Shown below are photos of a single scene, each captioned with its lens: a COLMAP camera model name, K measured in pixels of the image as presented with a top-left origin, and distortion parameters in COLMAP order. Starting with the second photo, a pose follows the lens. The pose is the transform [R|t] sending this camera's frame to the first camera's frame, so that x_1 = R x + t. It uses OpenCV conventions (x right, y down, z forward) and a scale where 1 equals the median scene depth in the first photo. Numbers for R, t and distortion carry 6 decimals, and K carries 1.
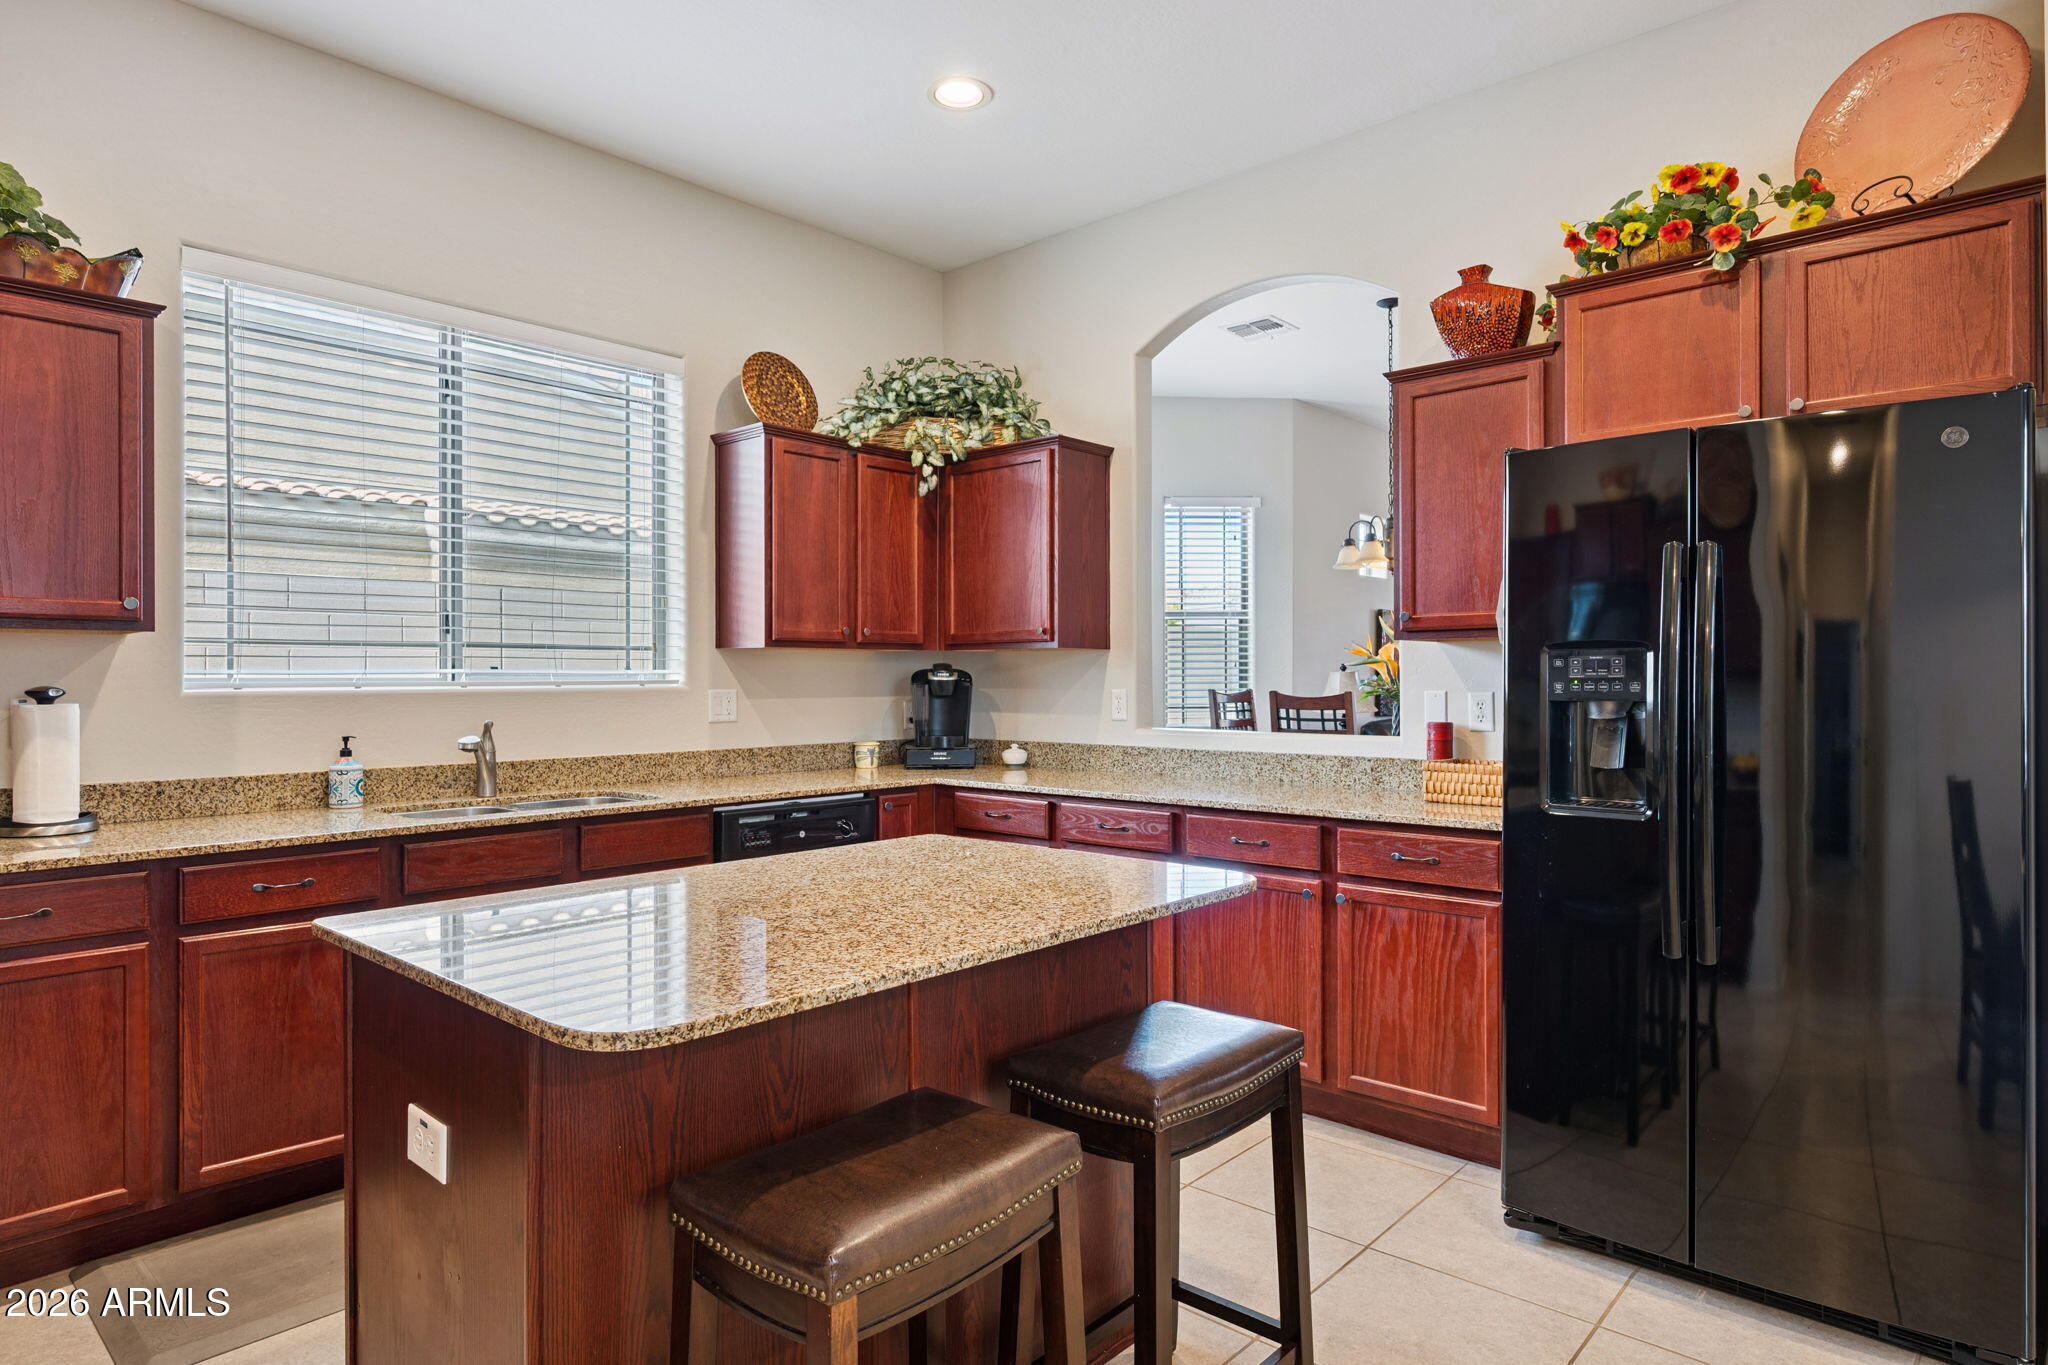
lens RADIAL K [[1165.3, 0, 1043.1], [0, 1165.3, 681.5], [0, 0, 1]] dist [-0.003534, 0.006096]
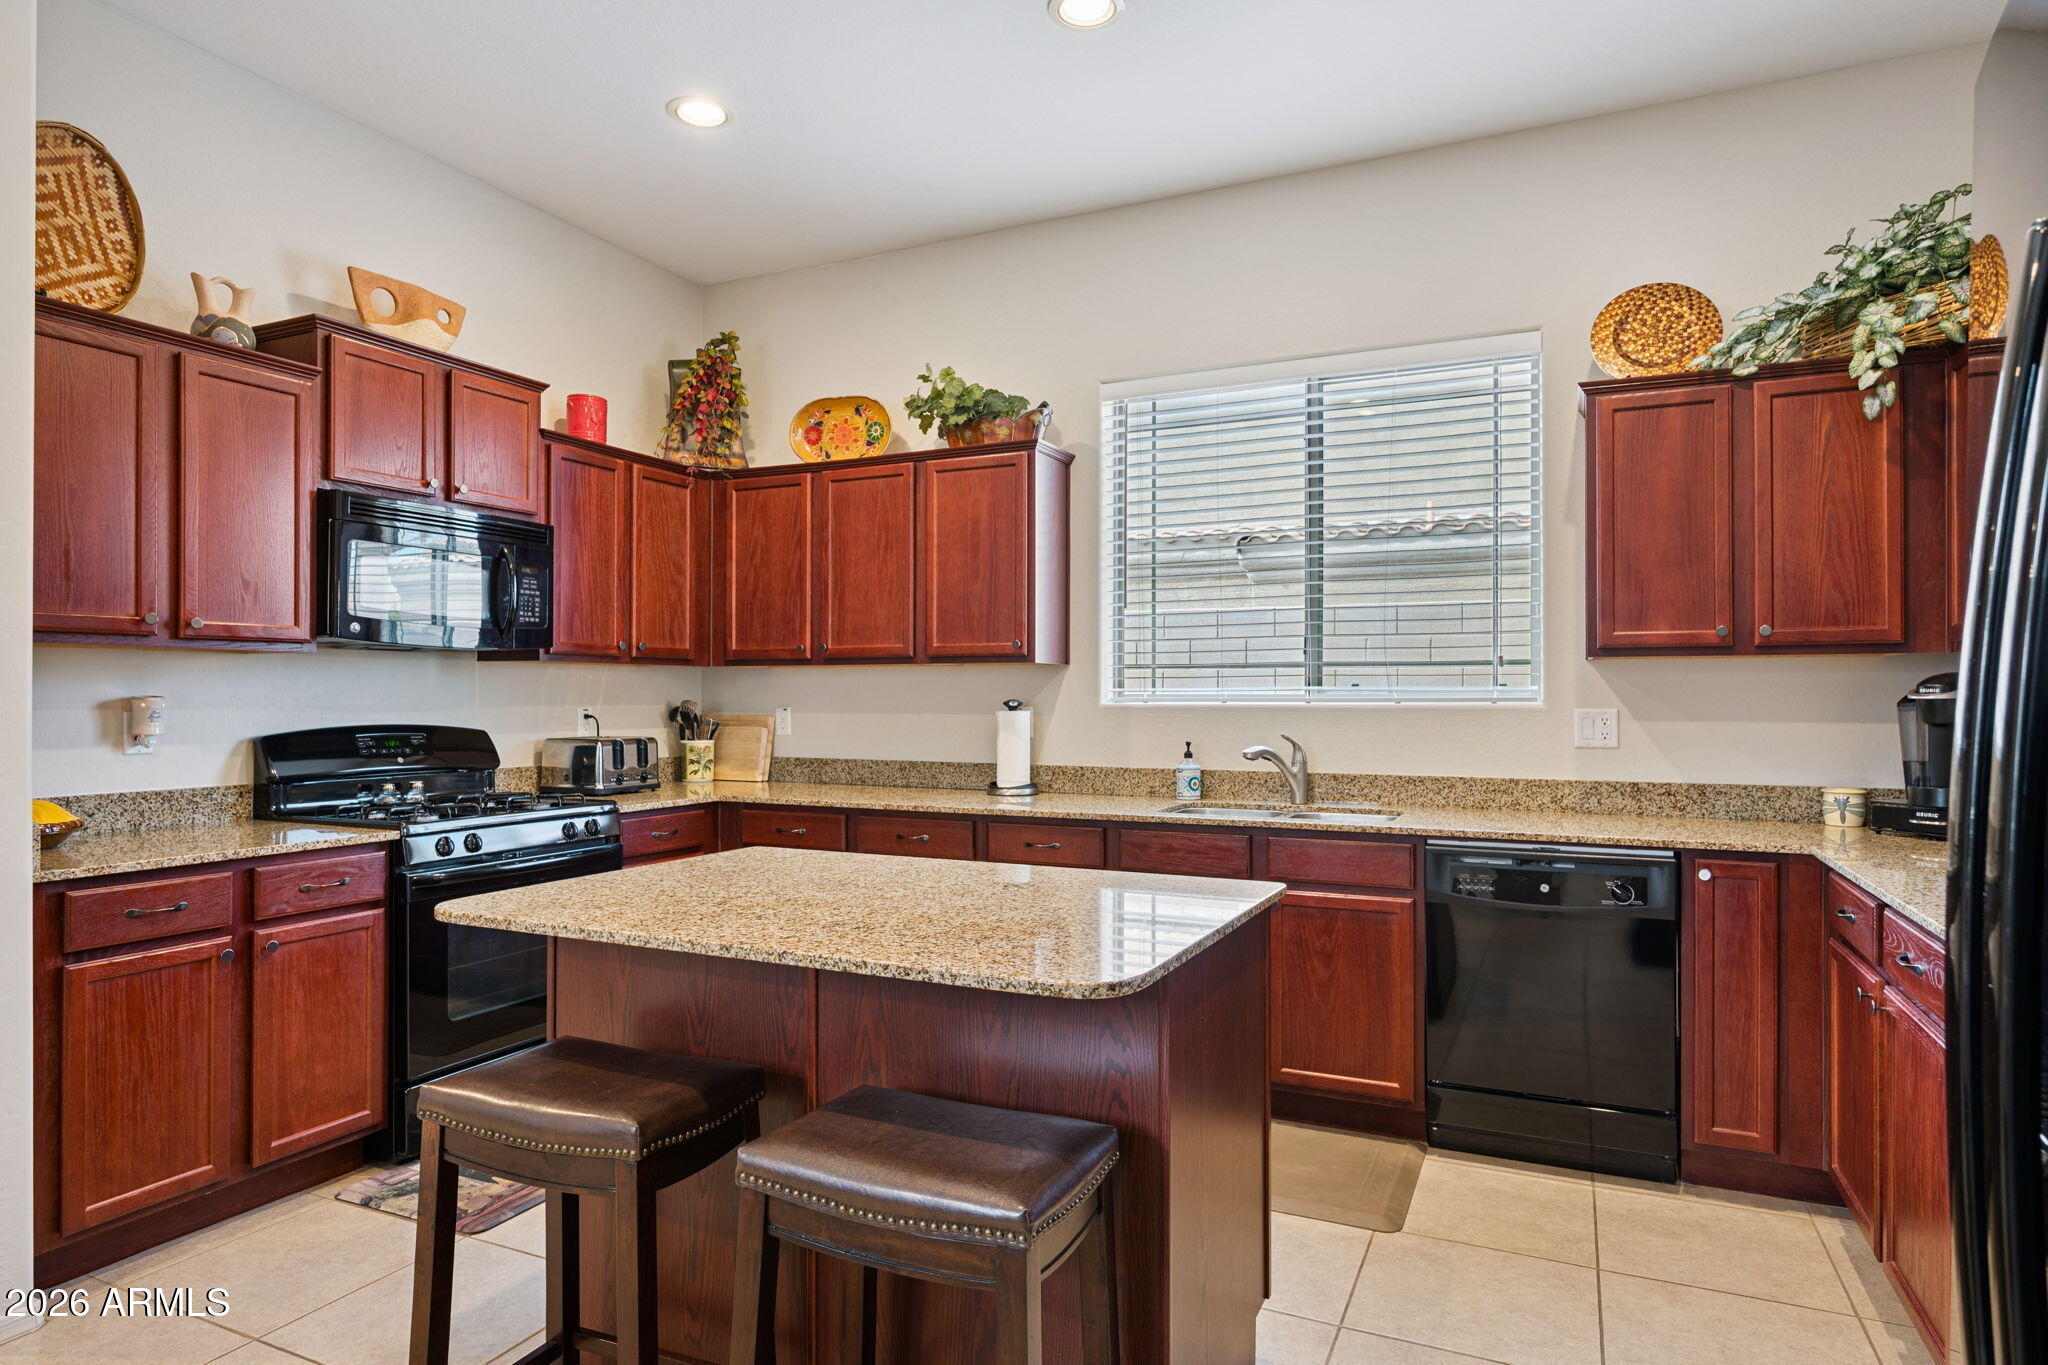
lens RADIAL K [[1165.3, 0, 1023.2], [0, 1165.3, 689.2], [0, 0, 1]] dist [-0.003534, 0.006096]
pose [[0.276388, -0.002826, -0.961042, 0.479569], [-0.004522, 0.999981, -0.004241, -0.002146], [0.961035, 0.005518, 0.276370, 0.437491]]
